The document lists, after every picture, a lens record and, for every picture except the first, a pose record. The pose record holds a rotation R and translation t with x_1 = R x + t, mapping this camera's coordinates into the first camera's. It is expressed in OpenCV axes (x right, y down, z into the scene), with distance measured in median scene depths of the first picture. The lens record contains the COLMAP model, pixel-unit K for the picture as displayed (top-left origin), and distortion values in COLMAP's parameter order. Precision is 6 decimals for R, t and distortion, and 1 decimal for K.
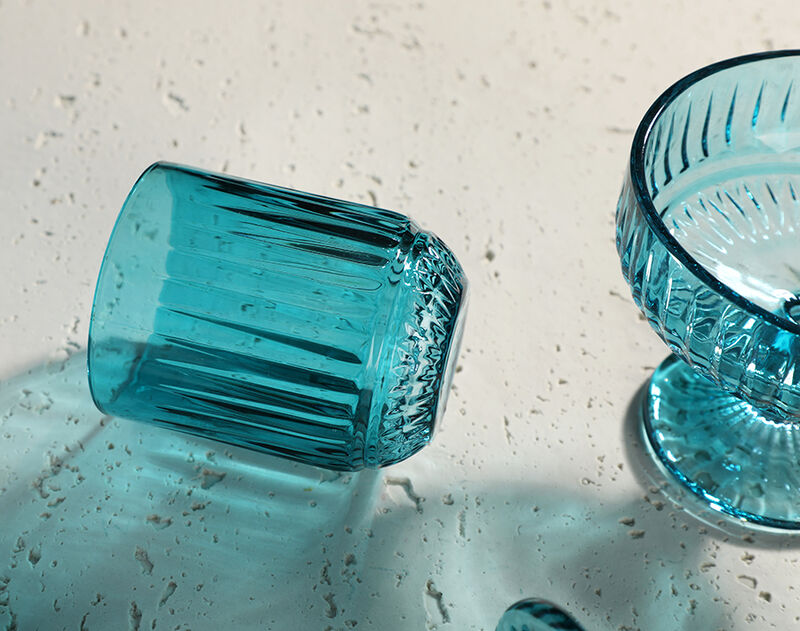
lens RADIAL K [[1790.7, 0, 399.8], [0, 1790.7, 315.8], [0, 0, 1]] dist [0.044579, 0.000000]
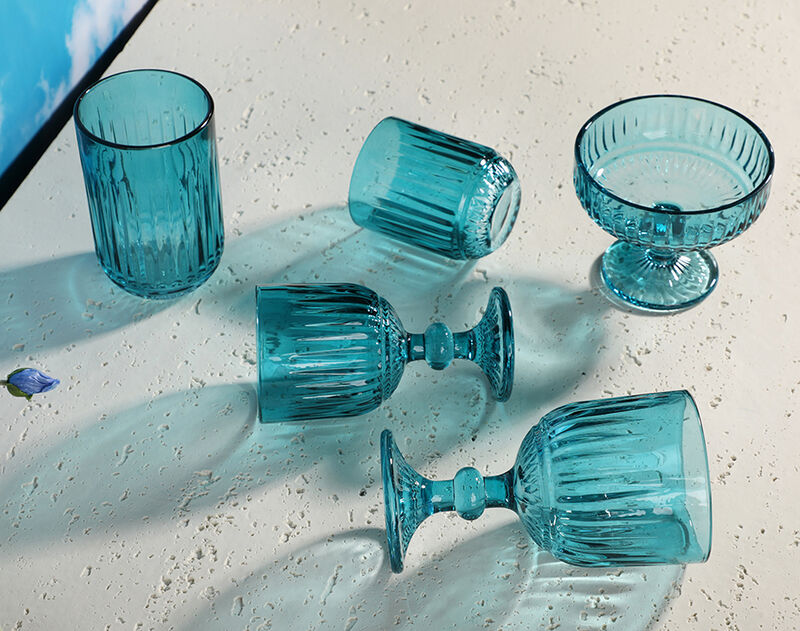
lens RADIAL K [[1790.7, 0, 400.1], [0, 1790.7, 315.2], [0, 0, 1]] dist [0.044579, 0.000000]
pose [[0.971560, 0.117308, -0.205694, 0.359594], [-0.123631, 0.992163, -0.018114, 0.197375], [0.201957, 0.043030, 0.978449, -1.166538]]
